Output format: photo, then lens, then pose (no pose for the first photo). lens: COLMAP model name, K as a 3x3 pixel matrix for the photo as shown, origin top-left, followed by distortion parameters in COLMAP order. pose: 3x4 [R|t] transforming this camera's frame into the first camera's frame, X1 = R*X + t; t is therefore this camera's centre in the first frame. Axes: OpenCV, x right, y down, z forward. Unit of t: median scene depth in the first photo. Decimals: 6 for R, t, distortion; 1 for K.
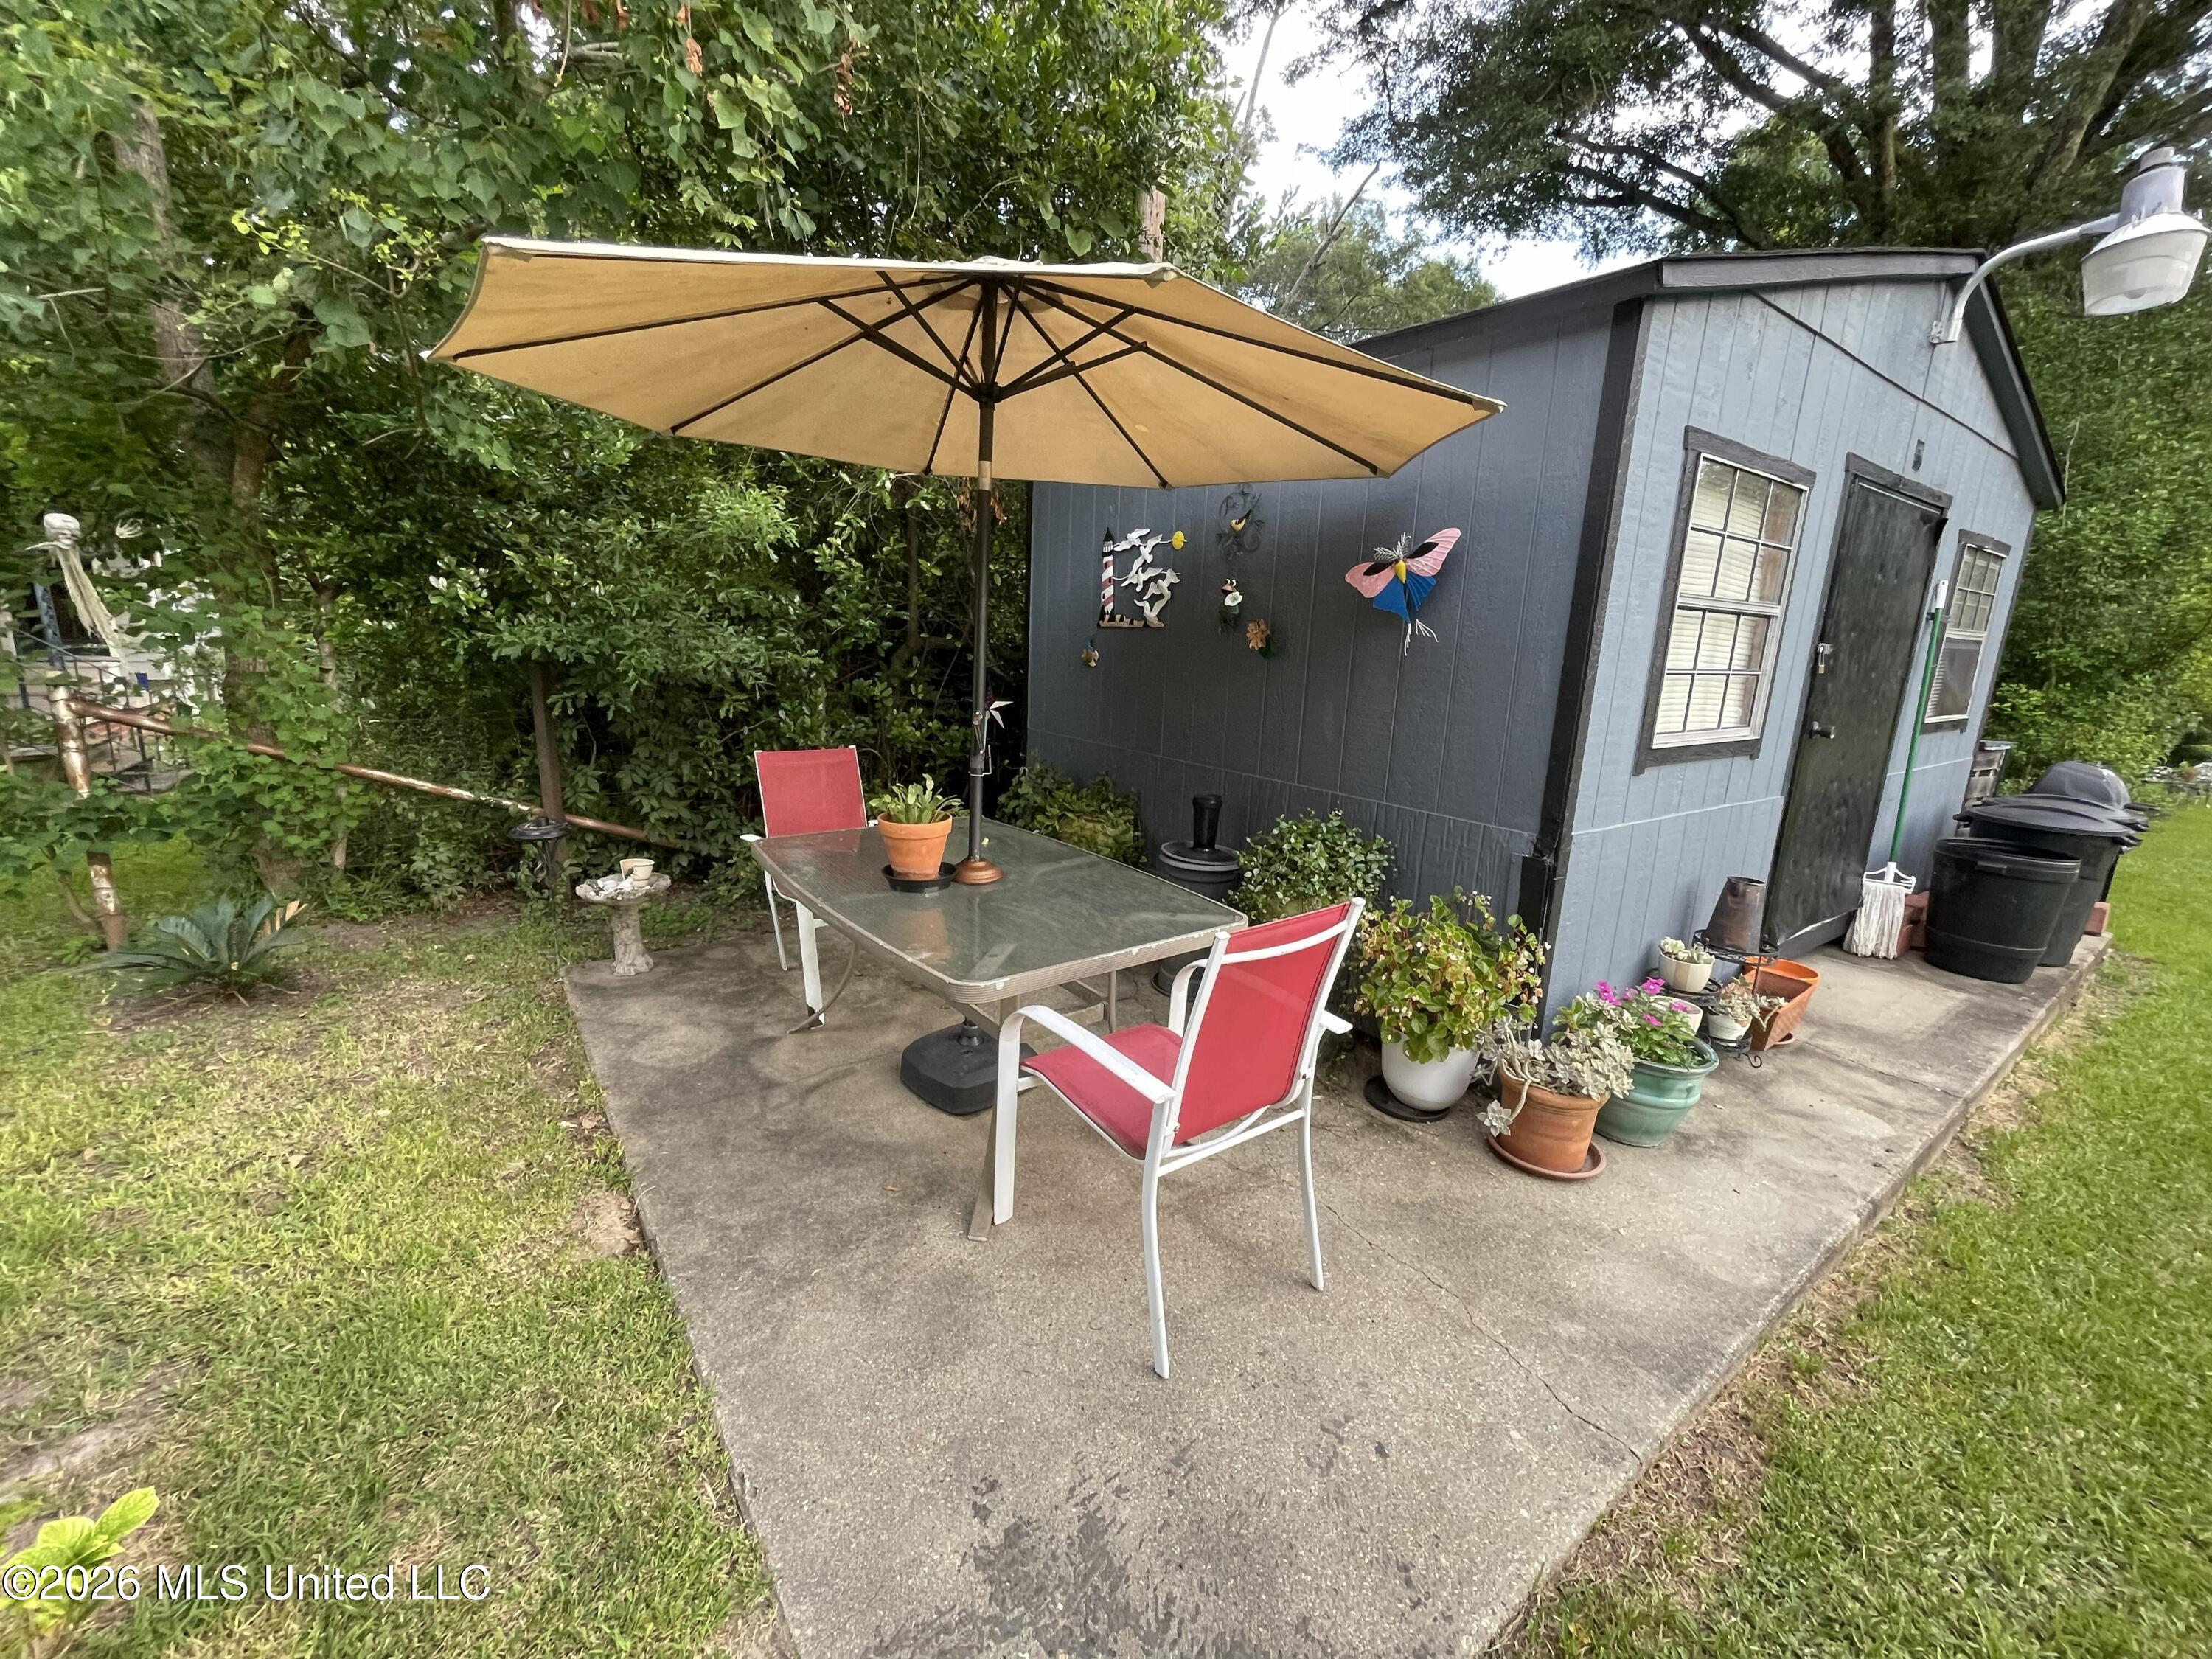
lens RADIAL K [[893.7, 0, 1110.4], [0, 893.7, 826.1], [0, 0, 1]] dist [0.000834, -0.000138]
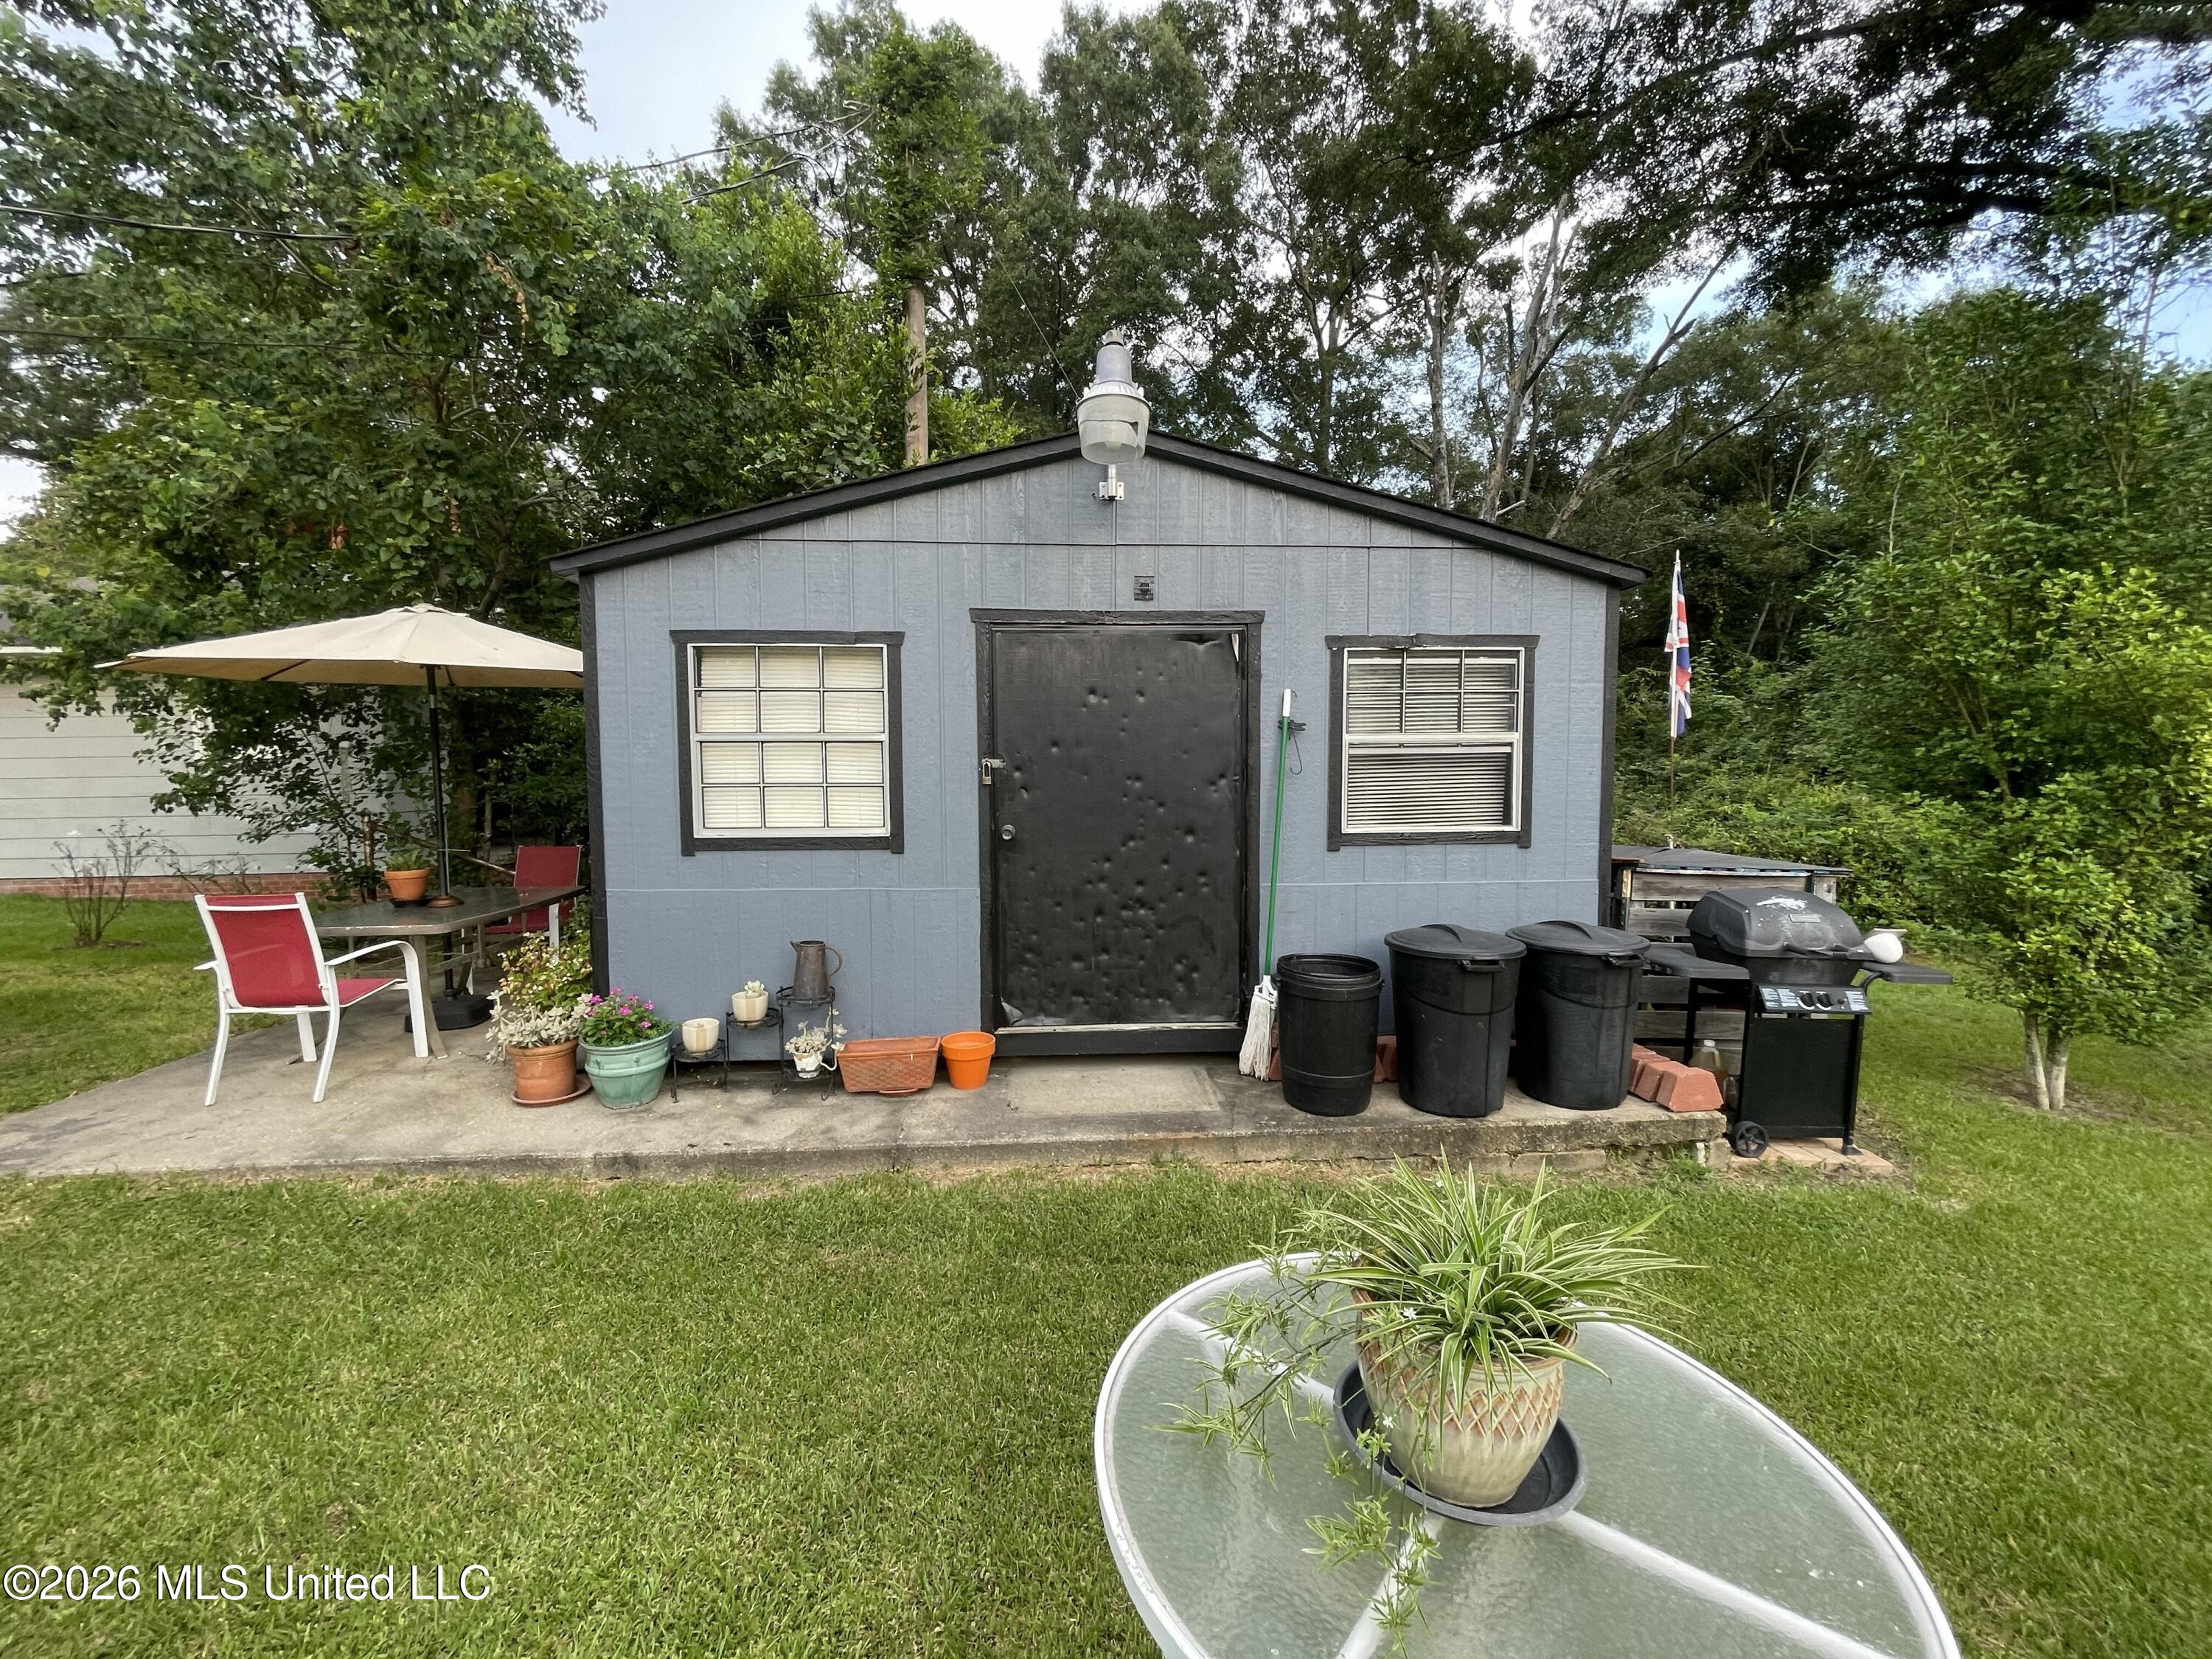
lens RADIAL K [[895.7, 0, 1066.9], [0, 895.7, 831.8], [0, 0, 1]] dist [-0.001522, -0.000251]
pose [[0.847576, -0.010929, -0.530562, 1.703067], [-0.075143, 0.987242, -0.140378, 0.054906], [0.525328, 0.158849, 0.835941, 0.090380]]
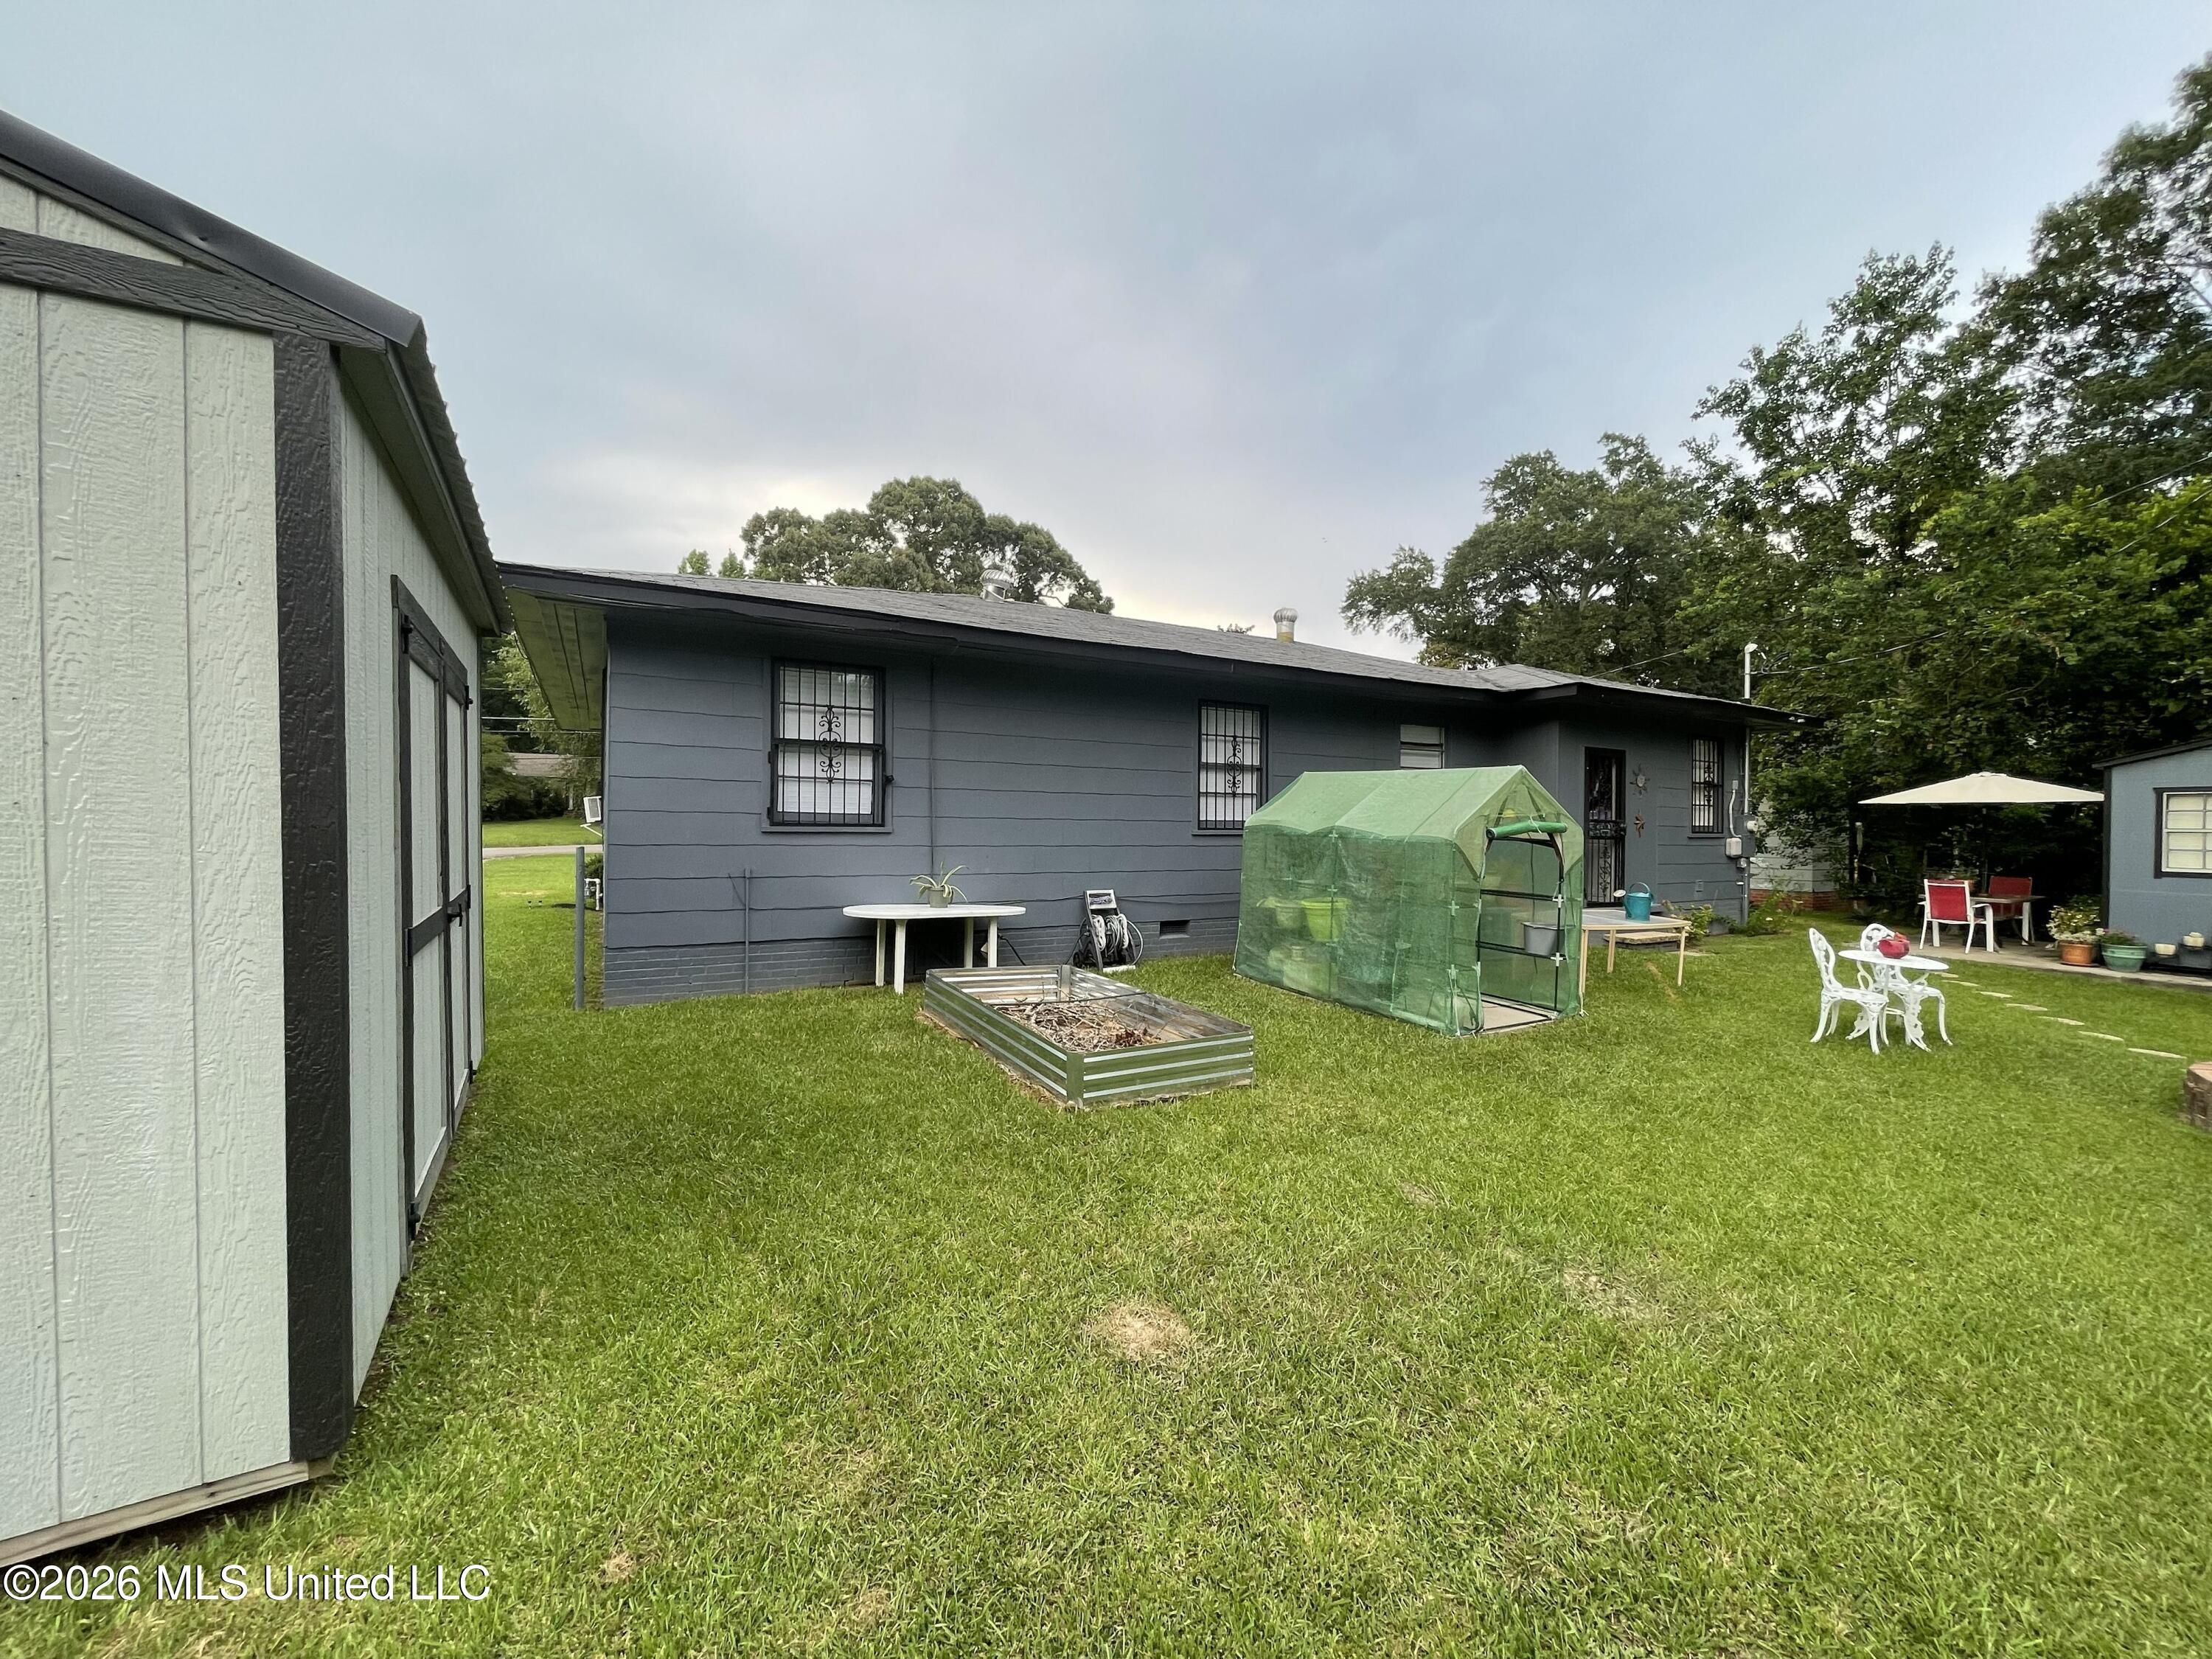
lens RADIAL K [[897.2, 0, 1097.0], [0, 897.2, 826.1], [0, 0, 1]] dist [-0.001589, -0.000384]
pose [[-0.098105, -0.042444, -0.994271, 4.081729], [-0.233496, 0.972183, -0.018462, 0.704486], [0.967396, 0.230347, -0.105286, -2.454823]]
